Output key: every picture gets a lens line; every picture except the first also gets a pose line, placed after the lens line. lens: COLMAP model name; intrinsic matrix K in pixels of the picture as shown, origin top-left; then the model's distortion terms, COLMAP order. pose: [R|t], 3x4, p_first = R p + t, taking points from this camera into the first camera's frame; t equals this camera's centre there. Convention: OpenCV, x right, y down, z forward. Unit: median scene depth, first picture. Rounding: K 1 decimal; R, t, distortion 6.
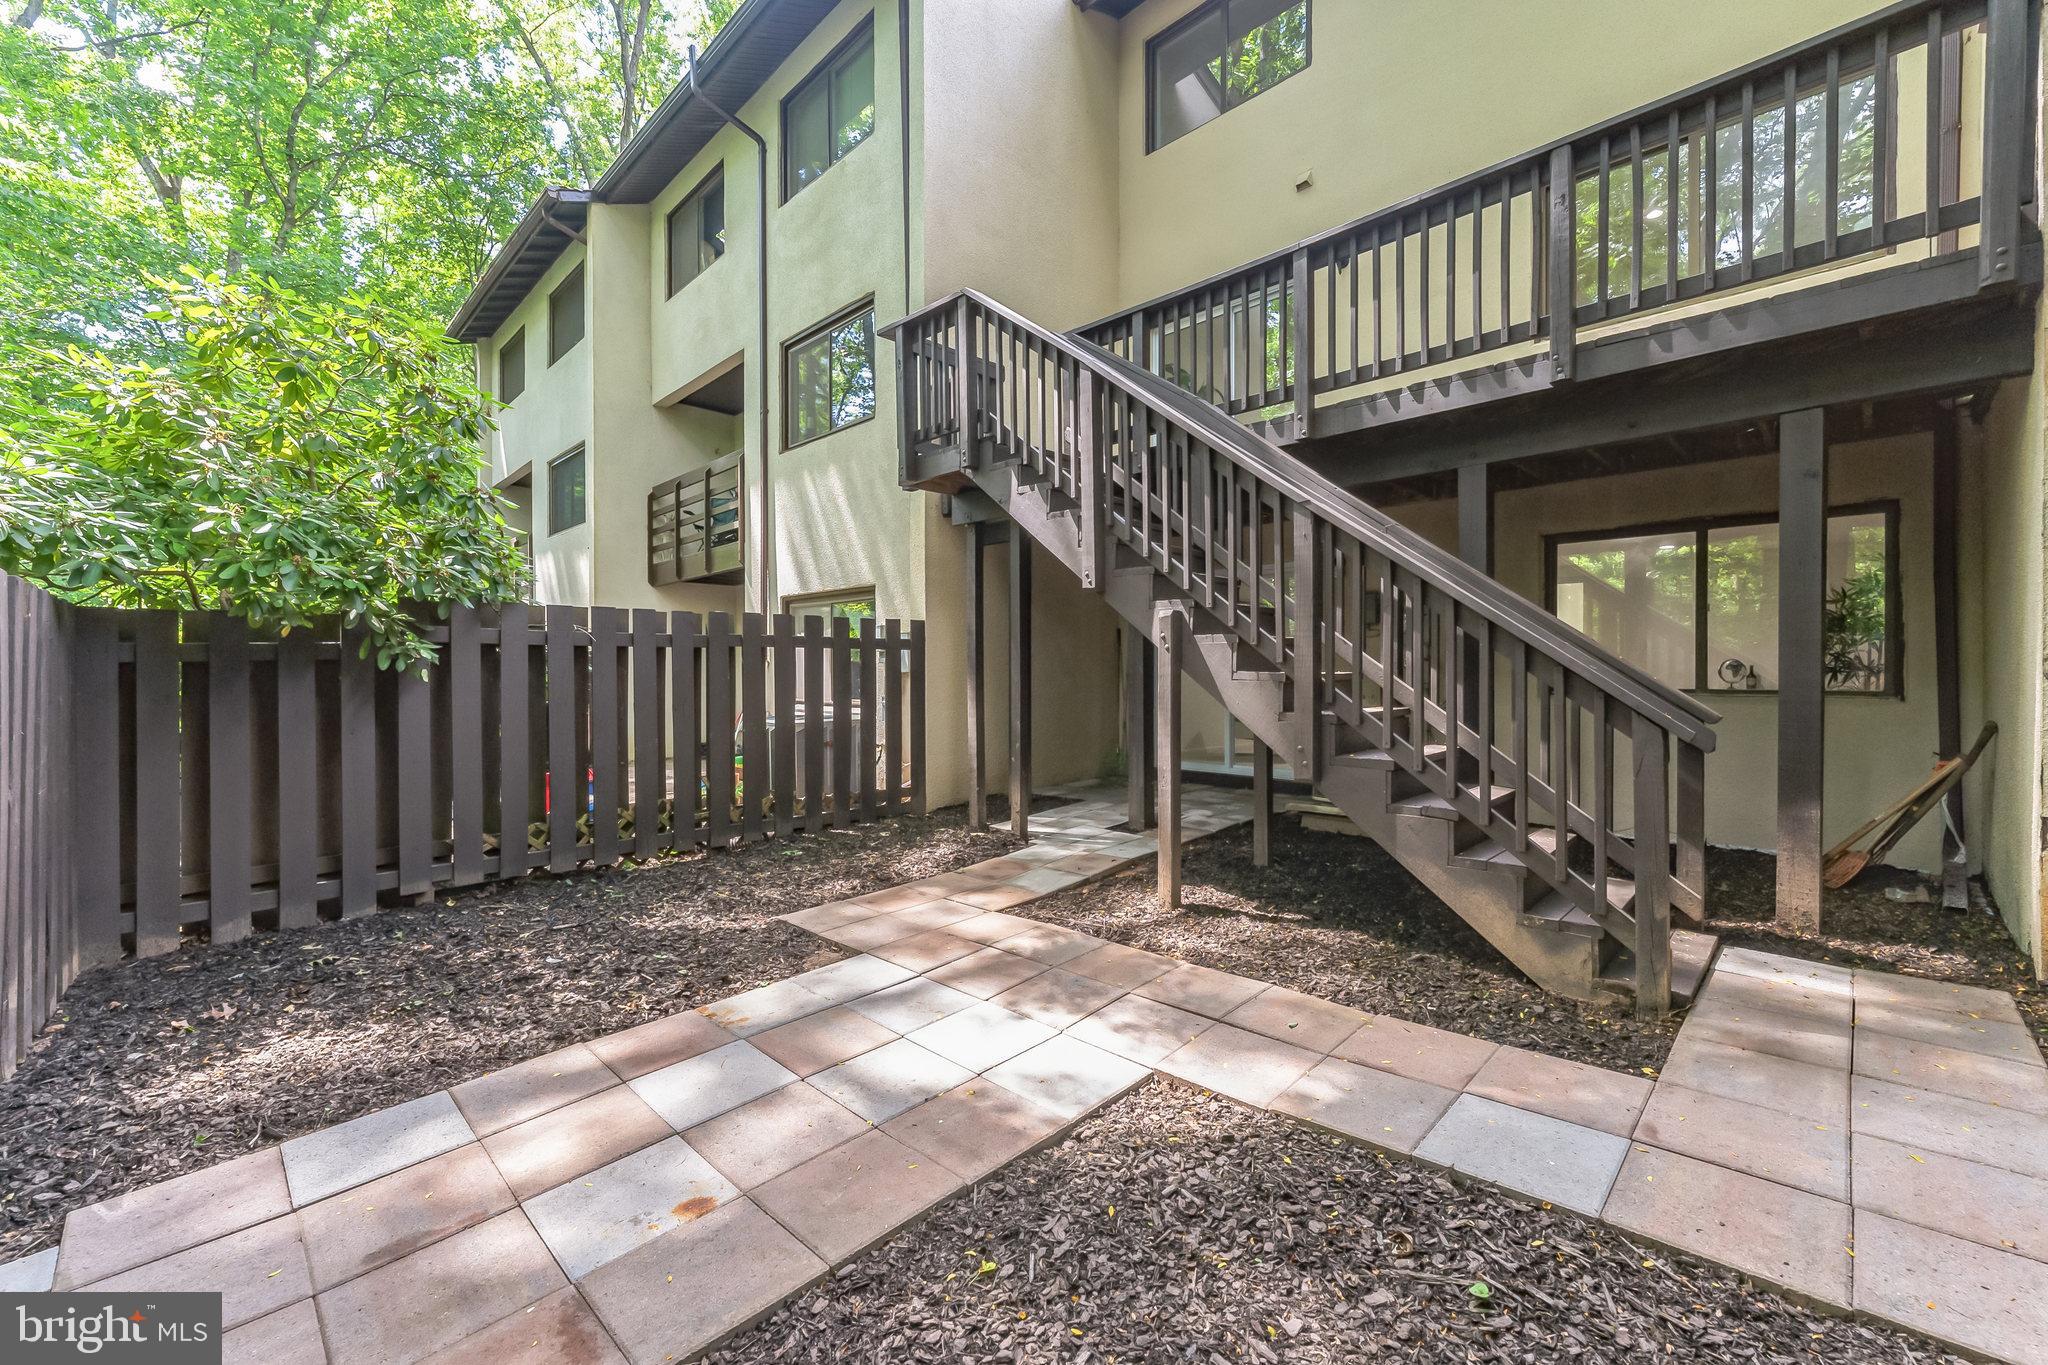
lens RADIAL K [[828.7, 0, 1024.0], [0, 828.7, 682.5], [0, 0, 1]] dist [-0.001107, 0.000264]
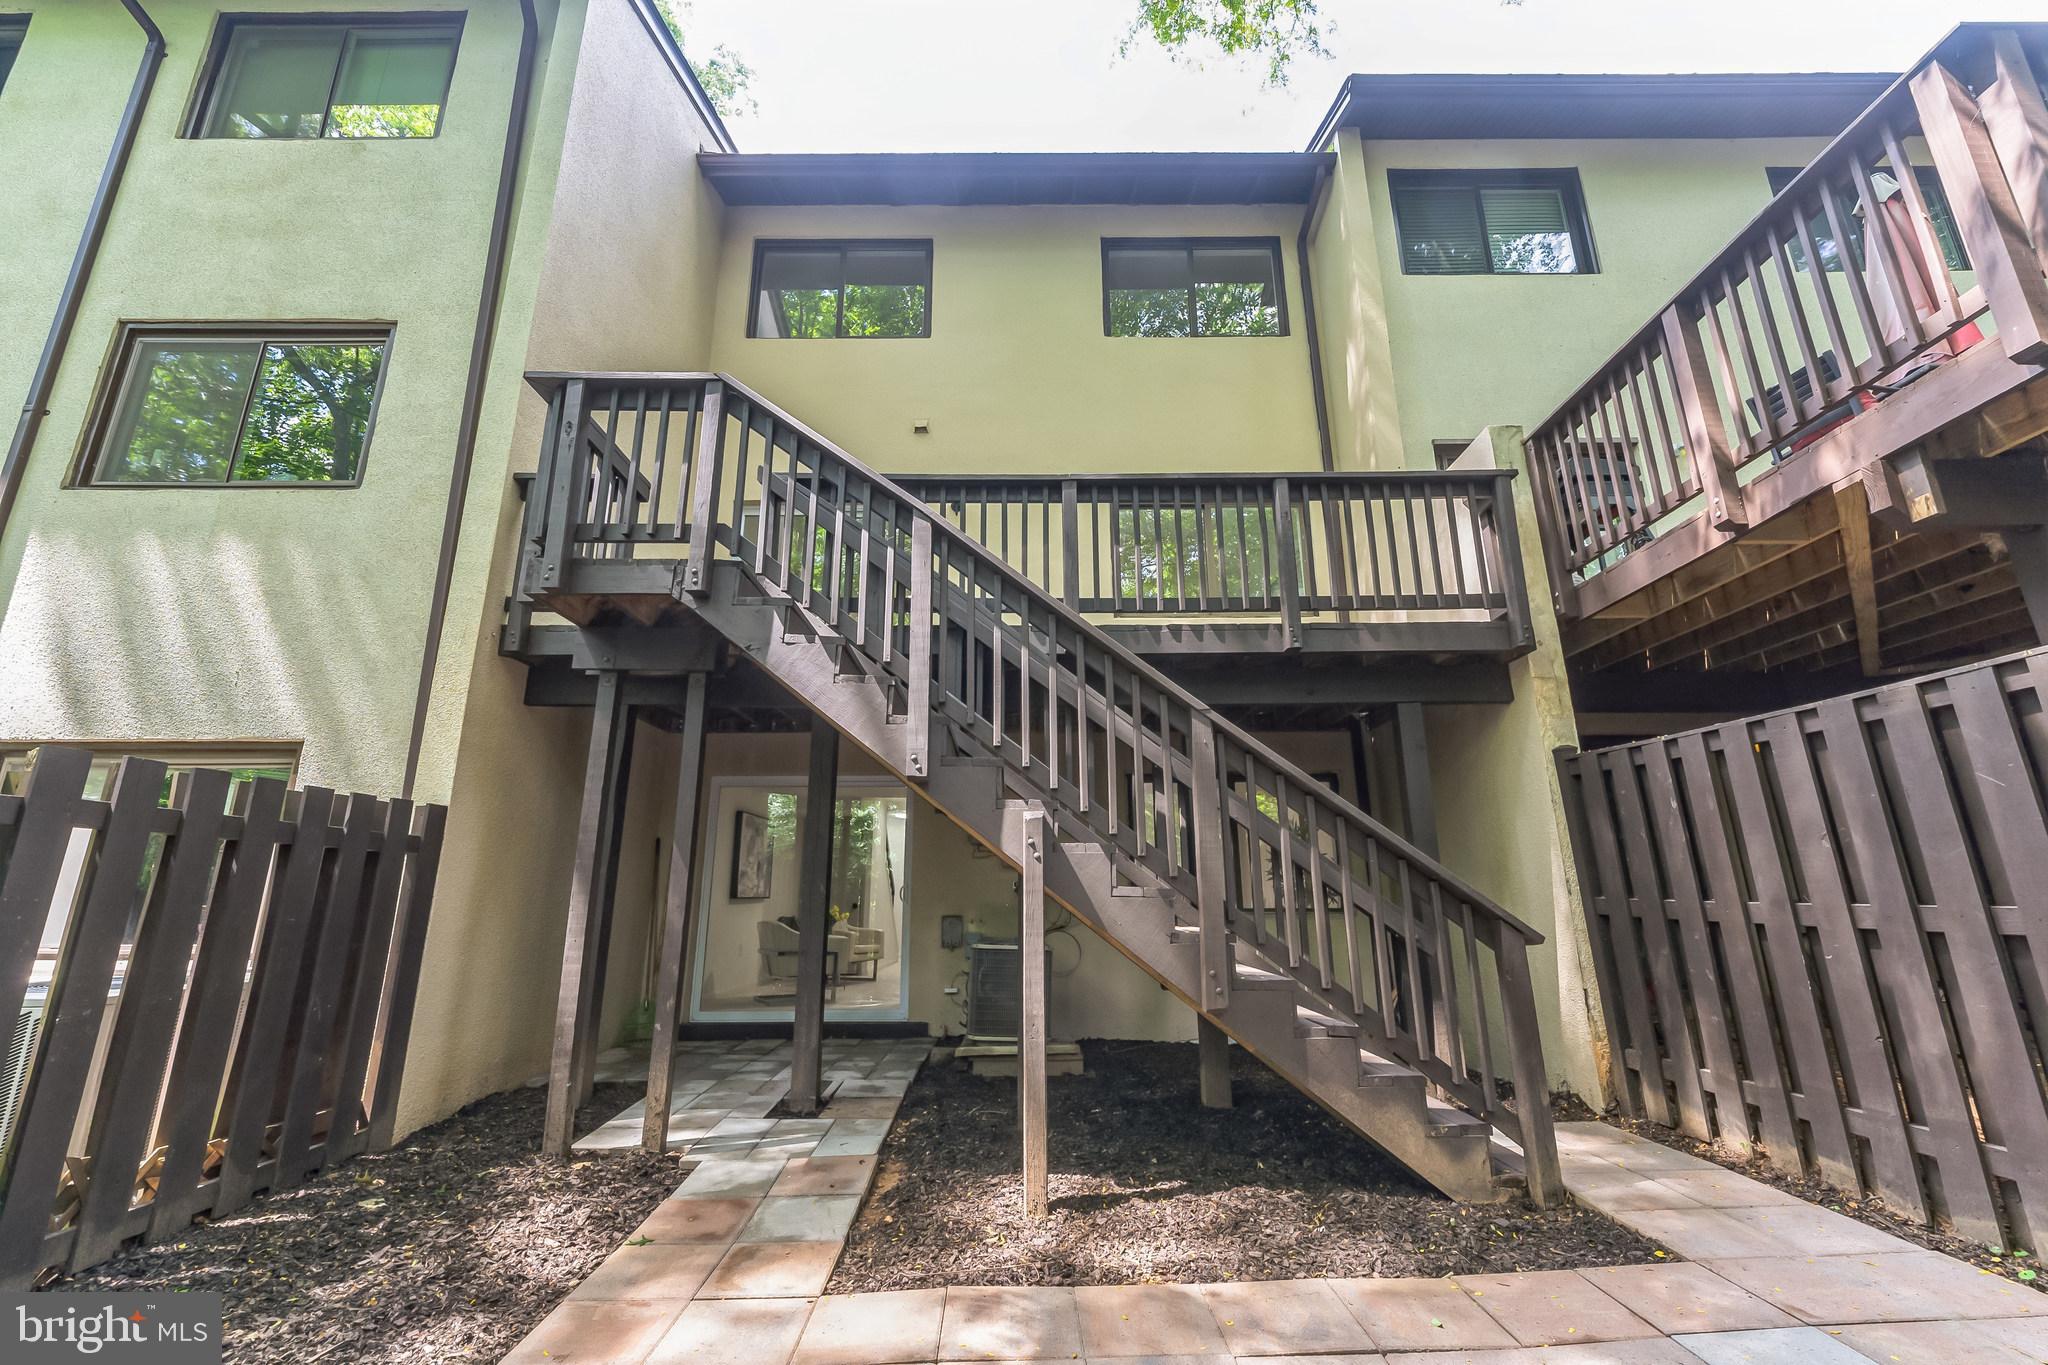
lens RADIAL K [[828.7, 0, 1024.0], [0, 828.7, 682.5], [0, 0, 1]] dist [-0.001107, 0.000264]
pose [[0.704285, 0.181171, 0.686411, -0.437744], [0.009712, 0.964339, -0.264491, 0.009093], [-0.709851, 0.192943, 0.677410, 0.417480]]
